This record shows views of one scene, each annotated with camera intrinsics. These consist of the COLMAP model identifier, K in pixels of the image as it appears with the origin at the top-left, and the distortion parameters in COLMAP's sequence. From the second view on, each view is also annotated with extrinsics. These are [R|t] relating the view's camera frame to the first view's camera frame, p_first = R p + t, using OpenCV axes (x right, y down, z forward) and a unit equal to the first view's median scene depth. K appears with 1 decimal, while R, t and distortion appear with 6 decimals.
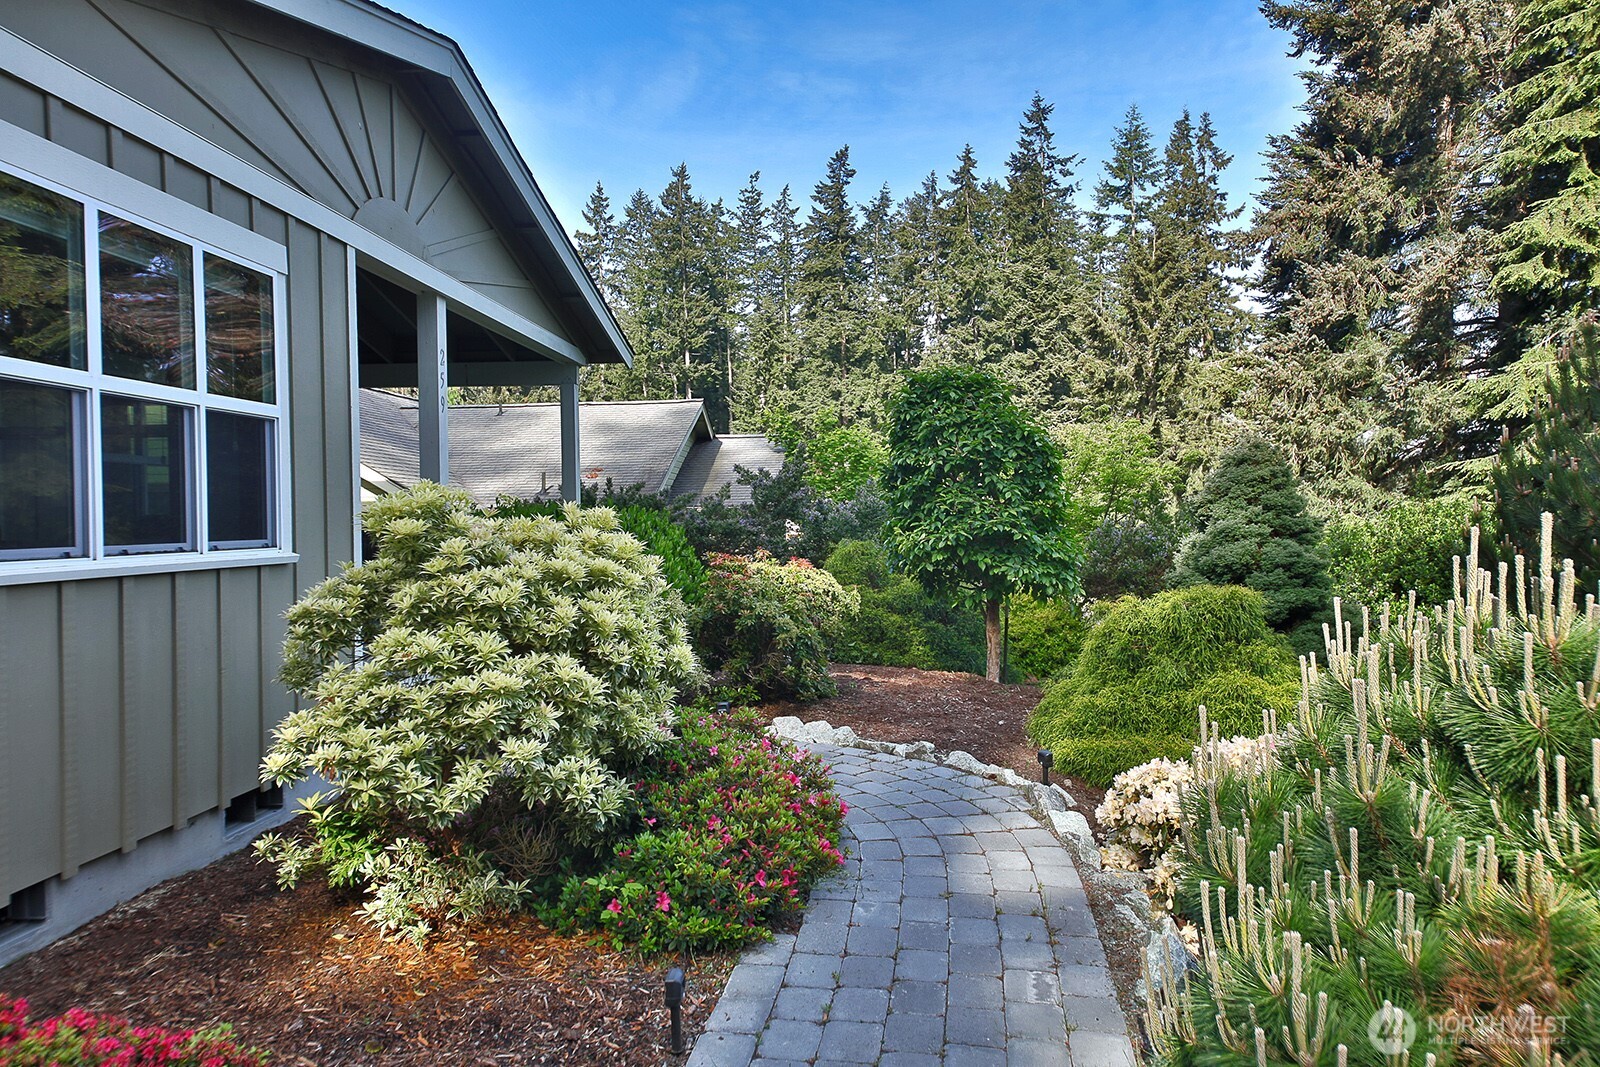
lens RADIAL K [[1085.5, 0, 792.7], [0, 1085.5, 522.9], [0, 0, 1]] dist [0.058348, 0.003698]
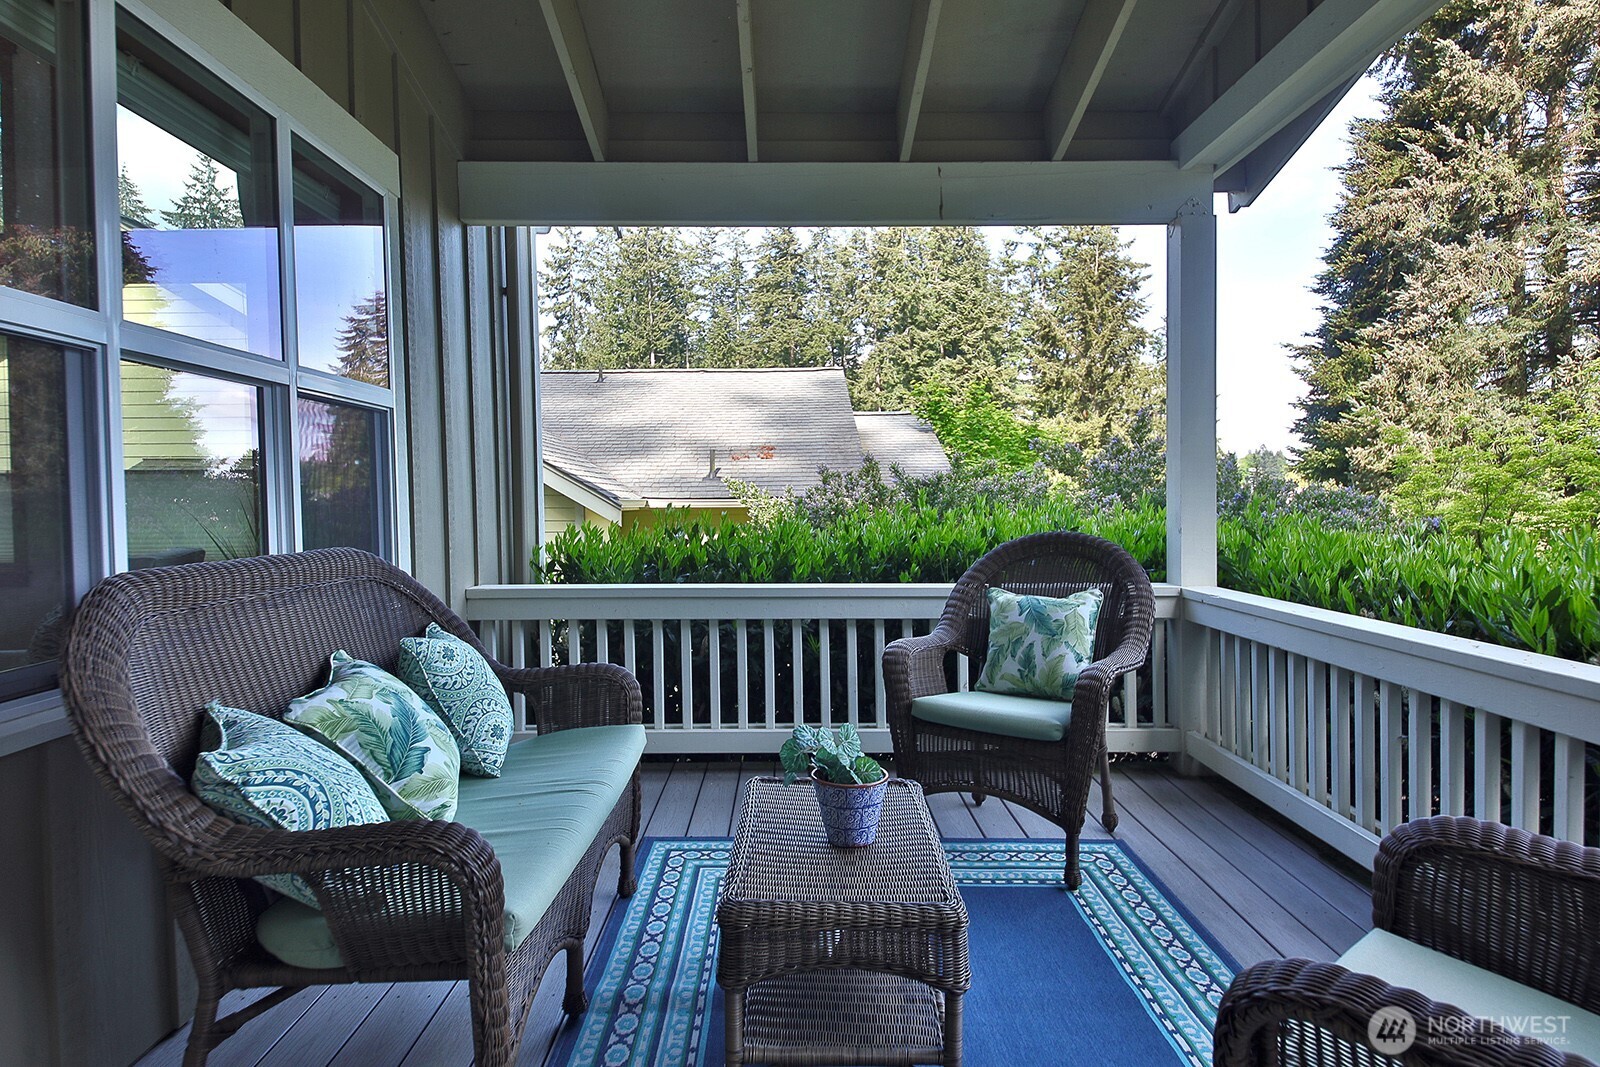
lens RADIAL K [[895.9, 0, 806.6], [0, 895.9, 523.4], [0, 0, 1]] dist [0.022889, -0.004007]
pose [[0.995067, 0.002450, 0.099176, -0.032607], [-0.004711, 0.999734, 0.022574, -0.001833], [-0.099094, -0.022930, 0.994814, 0.057310]]
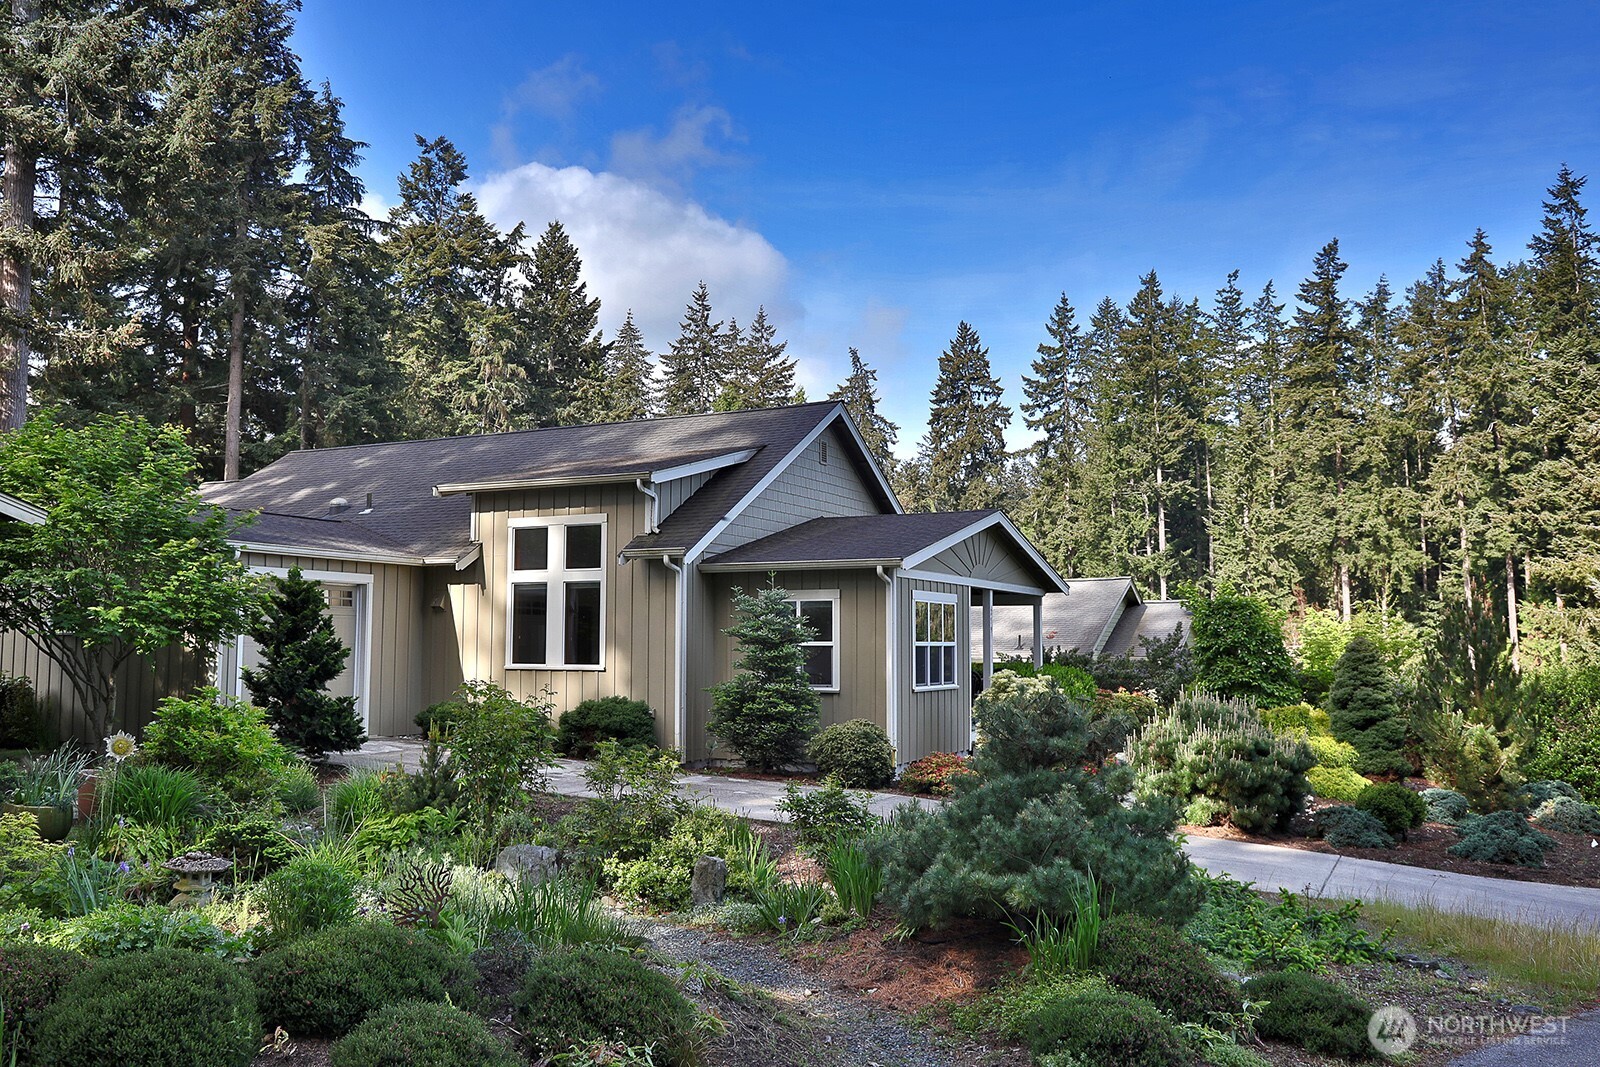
lens RADIAL K [[1289.0, 0, 862.3], [0, 1289.0, 526.7], [0, 0, 1]] dist [-0.011688, 0.011694]
pose [[0.945185, -0.021291, -0.325842, 0.021298], [-0.010409, 0.995401, -0.095234, -0.002974], [0.326371, 0.093405, 0.940616, -0.108194]]
